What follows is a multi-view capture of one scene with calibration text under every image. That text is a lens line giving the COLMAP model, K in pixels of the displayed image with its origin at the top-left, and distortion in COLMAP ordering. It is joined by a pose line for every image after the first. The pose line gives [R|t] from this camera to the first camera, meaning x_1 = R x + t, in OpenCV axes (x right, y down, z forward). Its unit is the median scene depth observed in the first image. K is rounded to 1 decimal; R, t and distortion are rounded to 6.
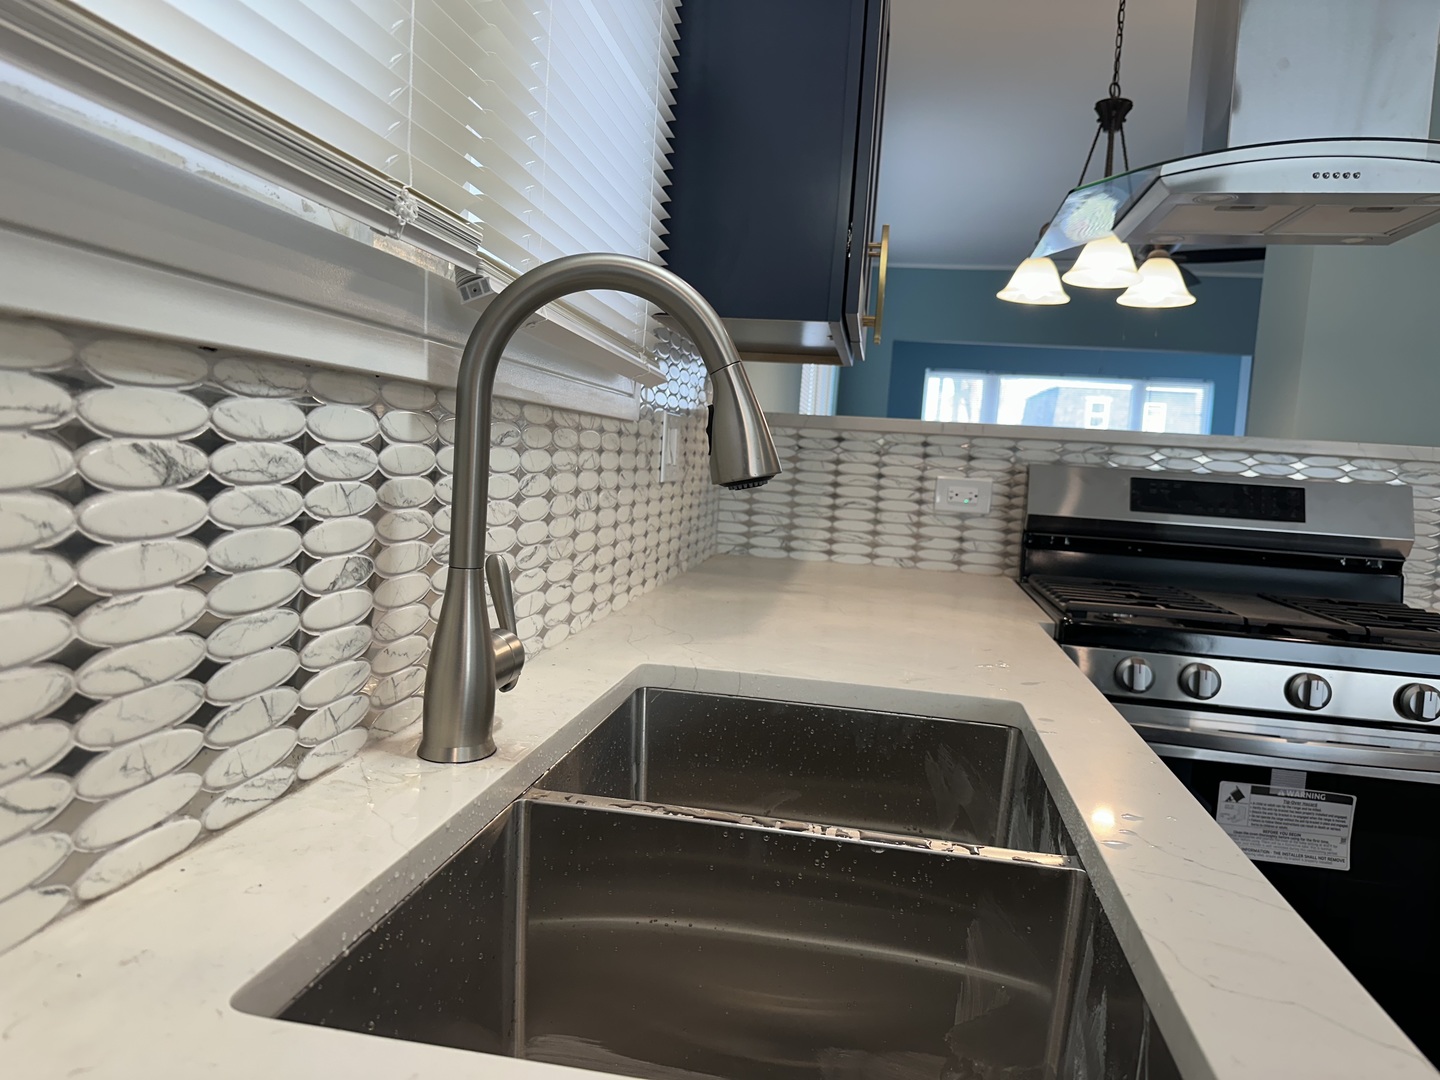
lens RADIAL K [[1023.3, 0, 720.0], [0, 1023.3, 540.0], [0, 0, 1]] dist [0.167373, -0.248319]
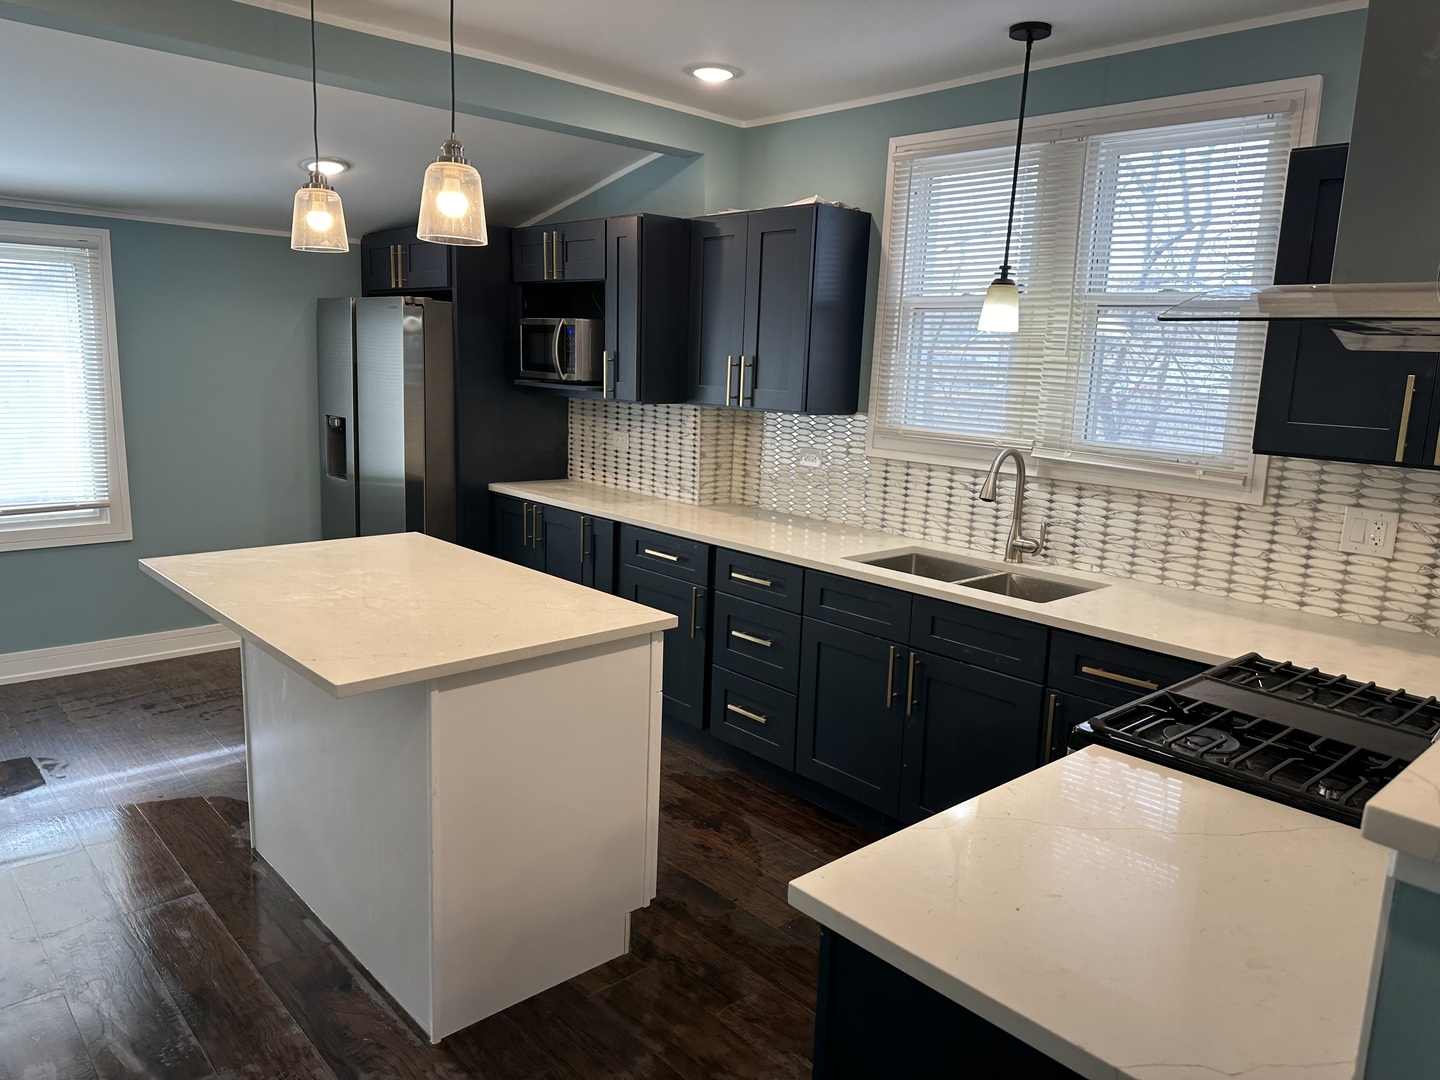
lens RADIAL K [[1023.3, 0, 720.0], [0, 1023.3, 540.0], [0, 0, 1]] dist [0.167373, -0.248319]
pose [[-0.630405, 0.054188, -0.774373, 4.415704], [-0.142380, 0.972566, 0.183966, -0.576417], [0.763098, 0.226228, -0.605395, 3.061548]]
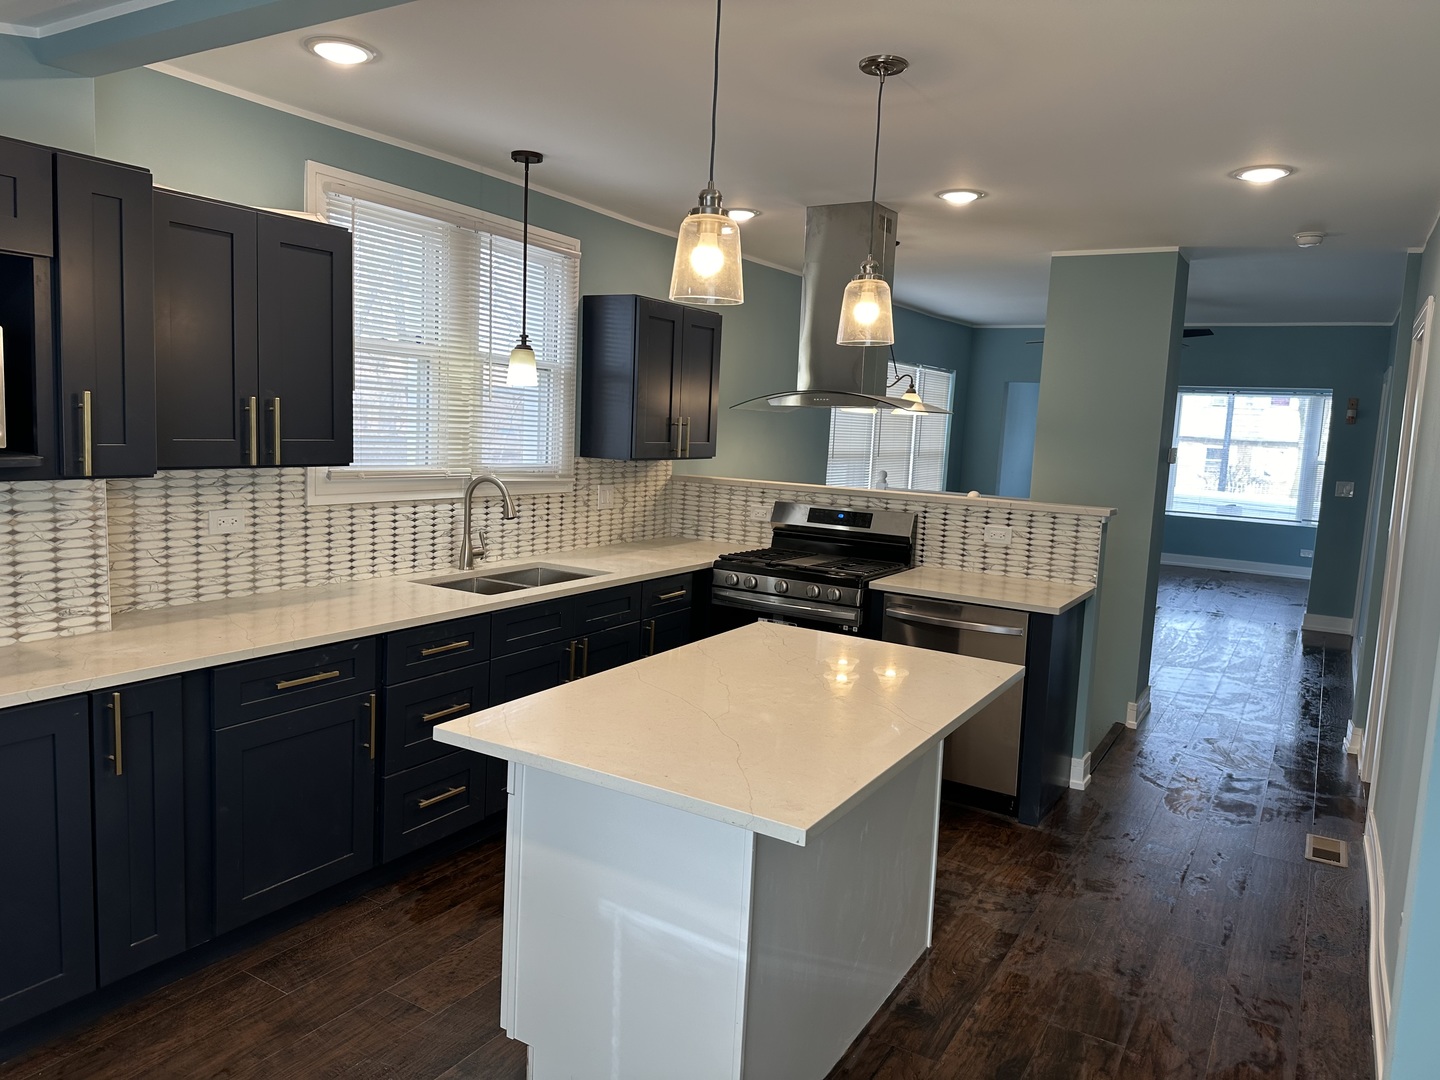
lens RADIAL K [[1023.3, 0, 720.0], [0, 1023.3, 540.0], [0, 0, 1]] dist [0.167373, -0.248319]
pose [[0.931914, 0.023170, -0.361940, 3.218741], [-0.019448, 0.999714, 0.013925, -0.044056], [0.362159, -0.005938, 0.932098, -3.860990]]
